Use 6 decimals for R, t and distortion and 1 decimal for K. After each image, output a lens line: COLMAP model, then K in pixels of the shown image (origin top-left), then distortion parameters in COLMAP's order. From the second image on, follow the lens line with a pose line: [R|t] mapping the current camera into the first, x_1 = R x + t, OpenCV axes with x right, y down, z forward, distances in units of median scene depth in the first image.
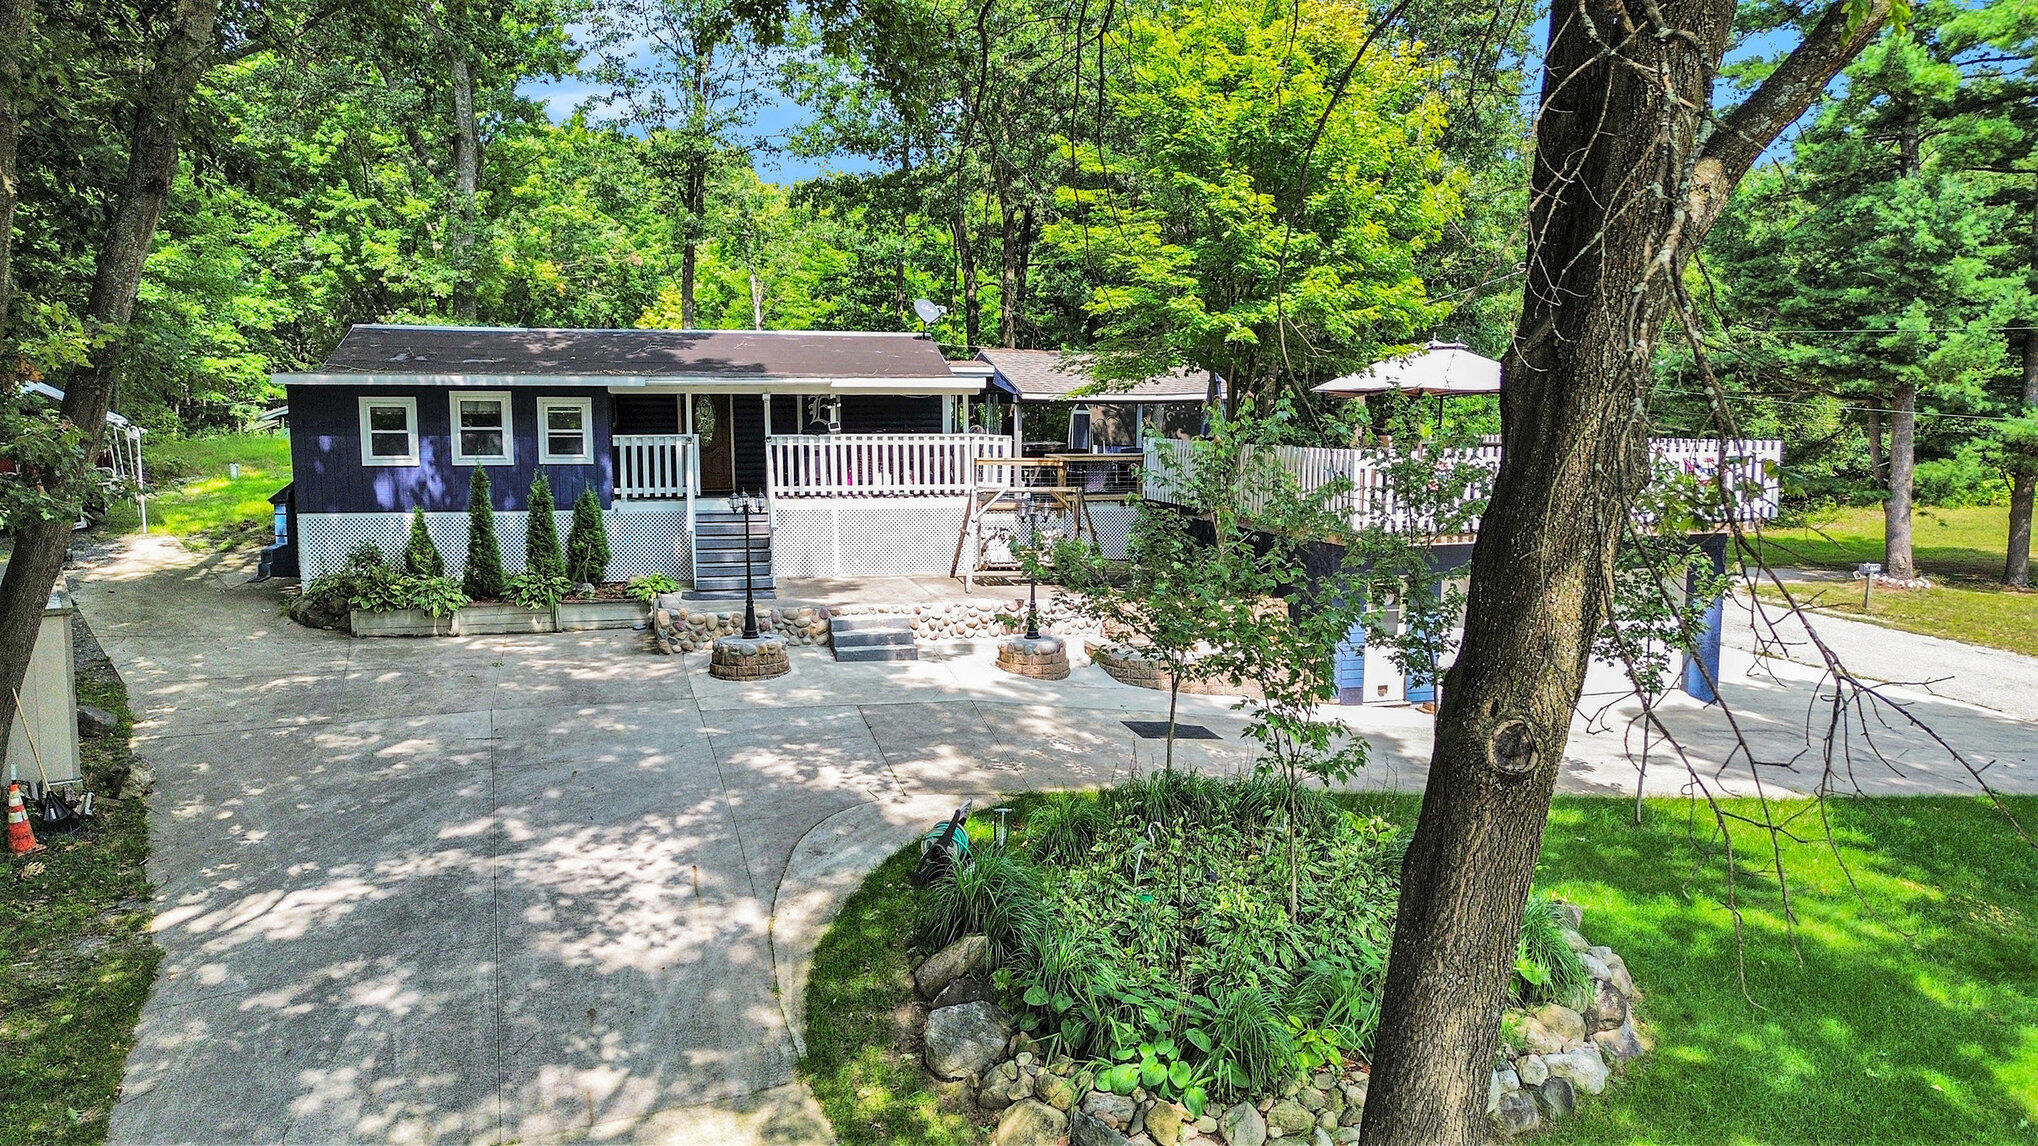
lens RADIAL K [[1423.0, 0, 1018.7], [0, 1423.0, 572.3], [0, 0, 1]] dist [0.006781, 0.001057]
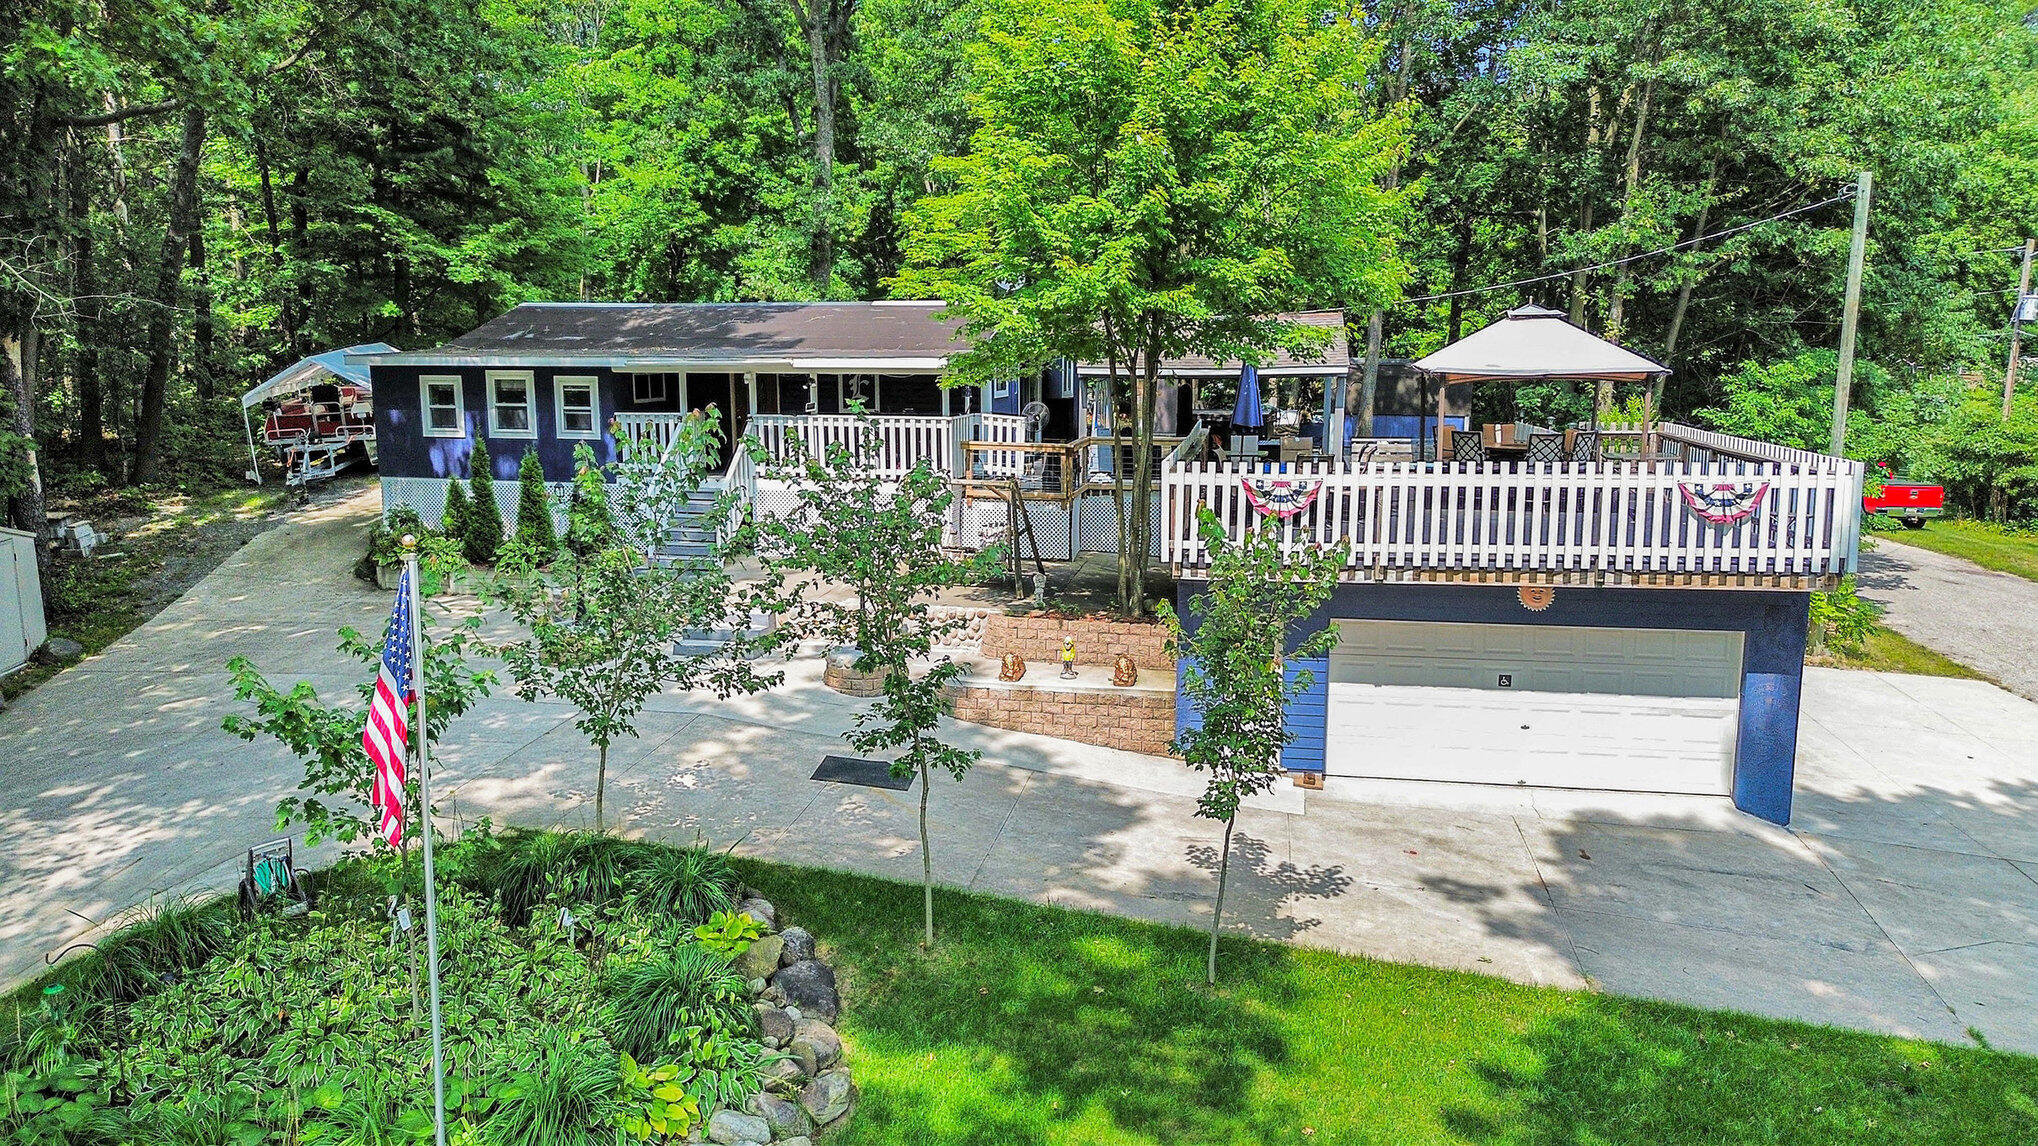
lens RADIAL K [[1423.0, 0, 1018.0], [0, 1423.0, 572.7], [0, 0, 1]] dist [0.006781, 0.001057]
pose [[0.888375, 0.074674, -0.453005, 0.466060], [-0.053056, 0.996772, 0.060263, -0.059132], [0.456043, -0.029501, 0.889469, 0.206998]]
